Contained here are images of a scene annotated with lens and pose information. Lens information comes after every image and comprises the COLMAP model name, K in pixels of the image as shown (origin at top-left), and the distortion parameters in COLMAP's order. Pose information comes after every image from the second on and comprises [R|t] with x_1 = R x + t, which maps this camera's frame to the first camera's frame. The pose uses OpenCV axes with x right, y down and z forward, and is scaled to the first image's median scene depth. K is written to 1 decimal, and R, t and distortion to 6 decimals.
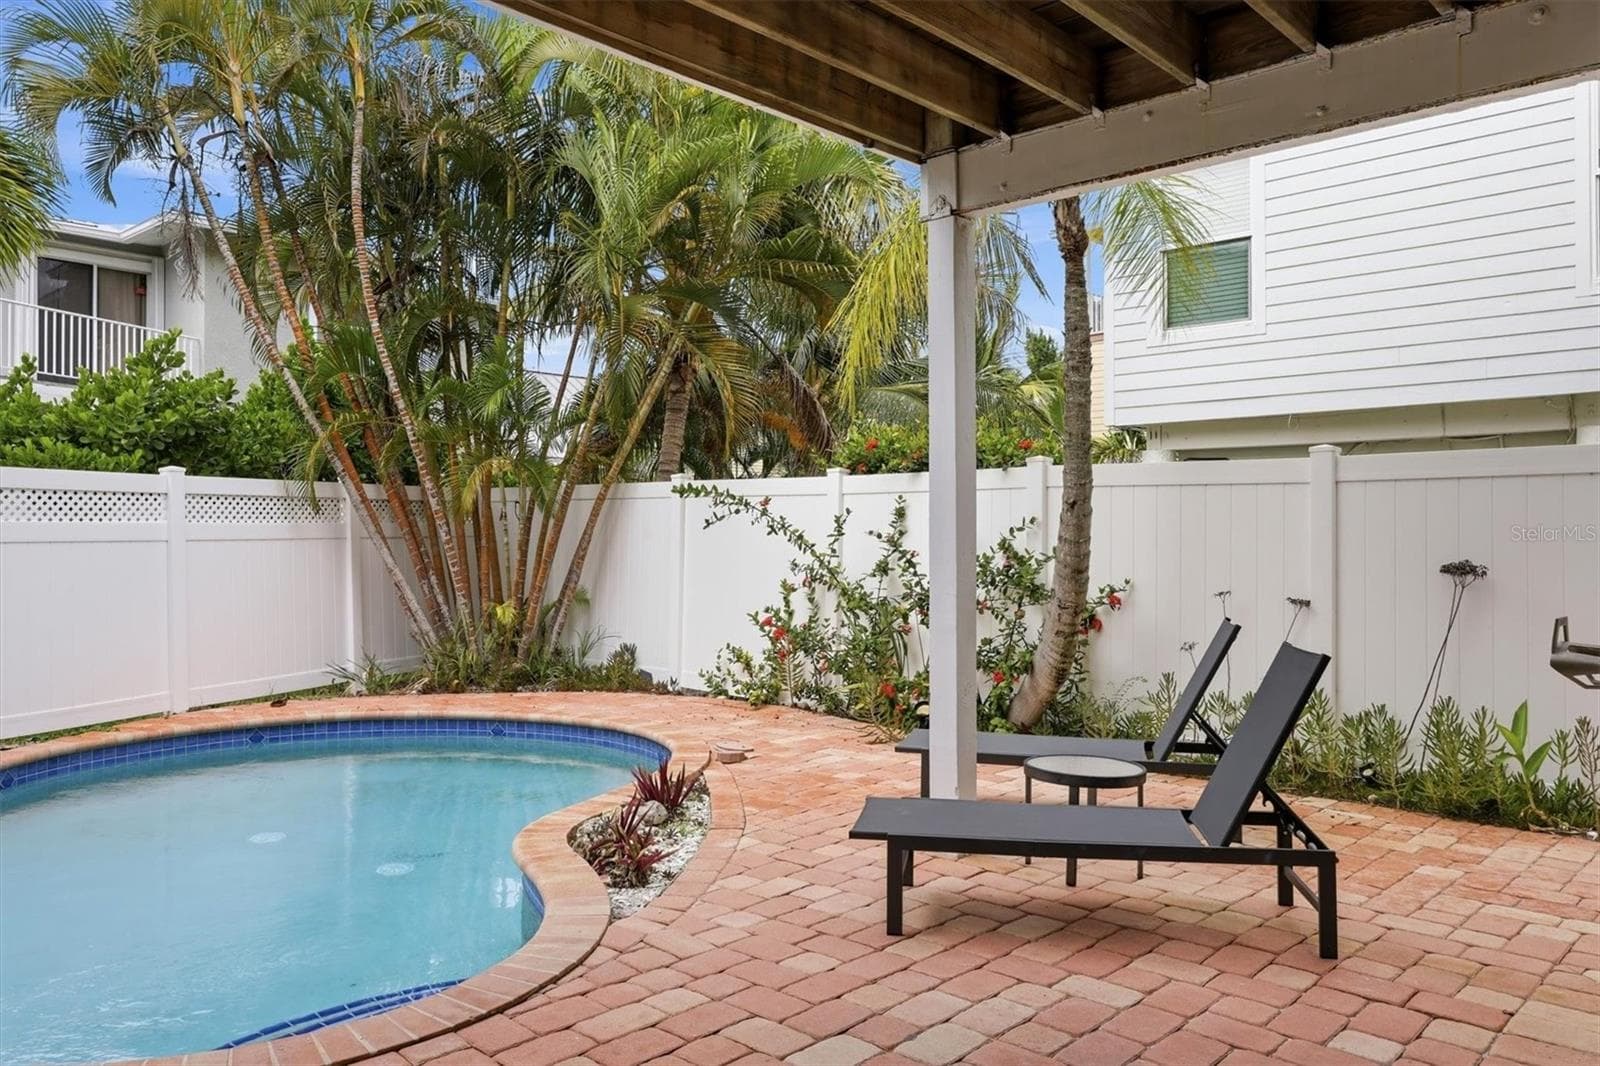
lens RADIAL K [[1174.5, 0, 796.8], [0, 1174.5, 525.3], [0, 0, 1]] dist [0.002045, 0.005826]
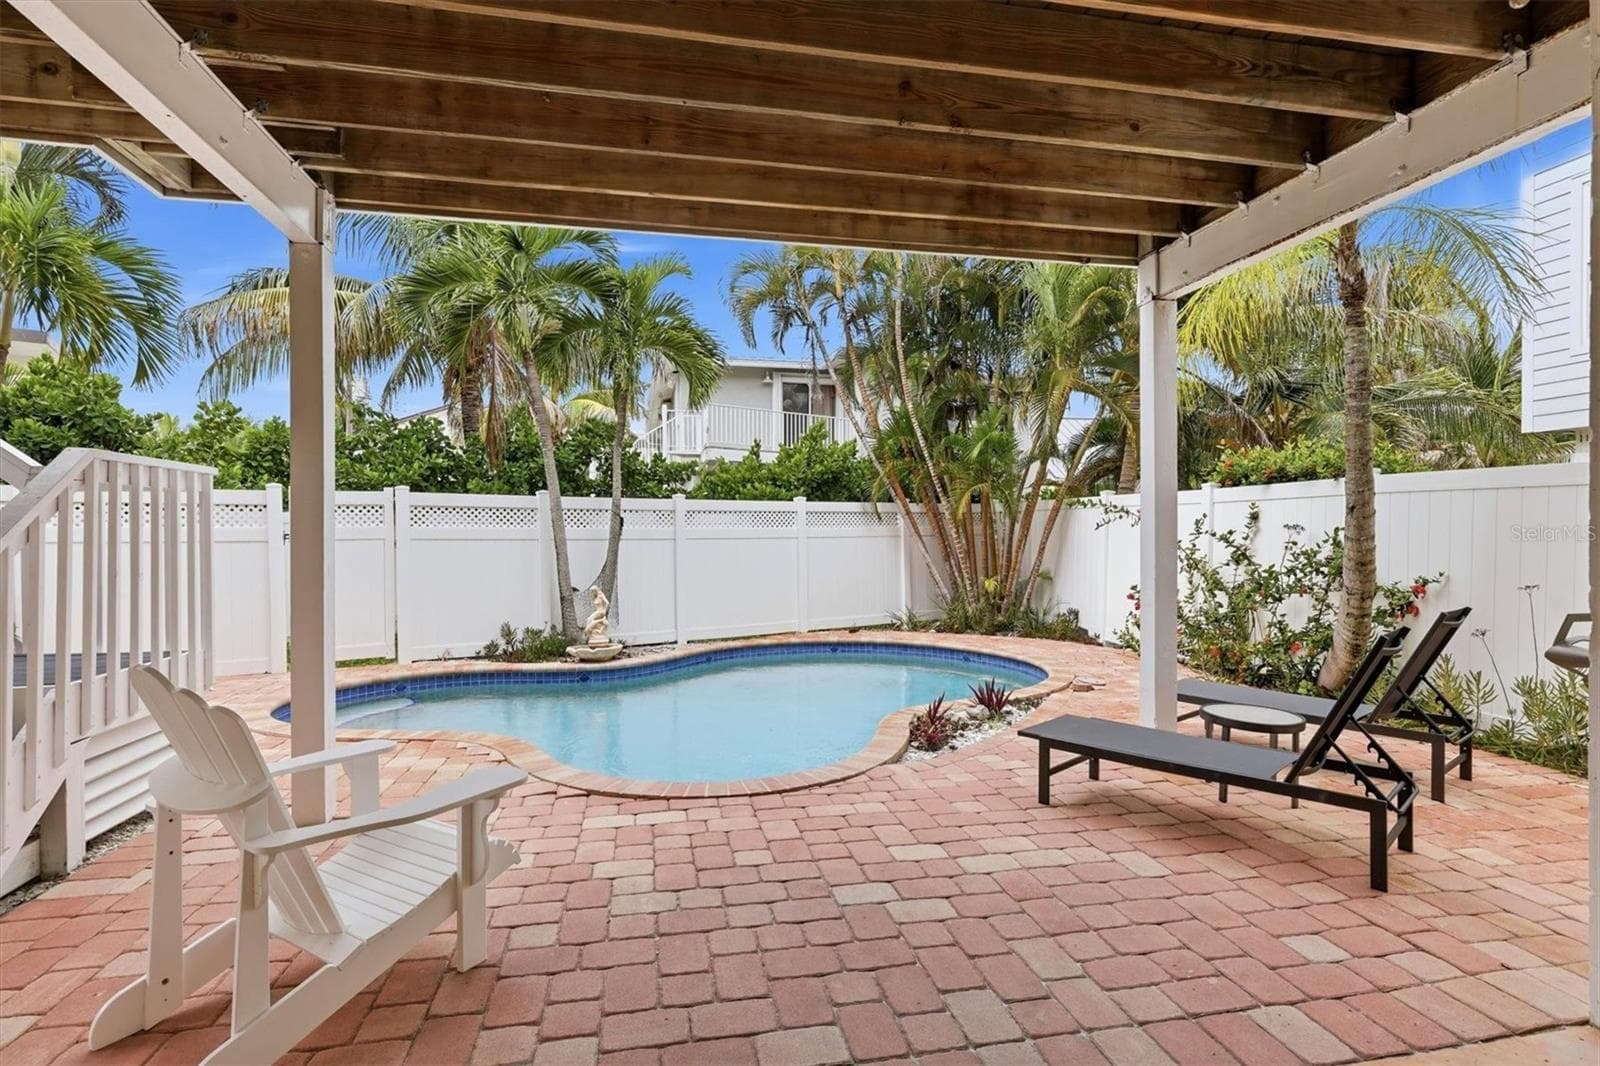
lens RADIAL K [[794.2, 0, 802.1], [0, 794.2, 537.9], [0, 0, 1]] dist [0.014444, -0.001031]
pose [[0.815084, 0.001280, -0.579342, 0.188237], [0.006801, 0.999908, 0.011778, -0.000789], [0.579303, -0.013540, 0.815000, 0.002183]]
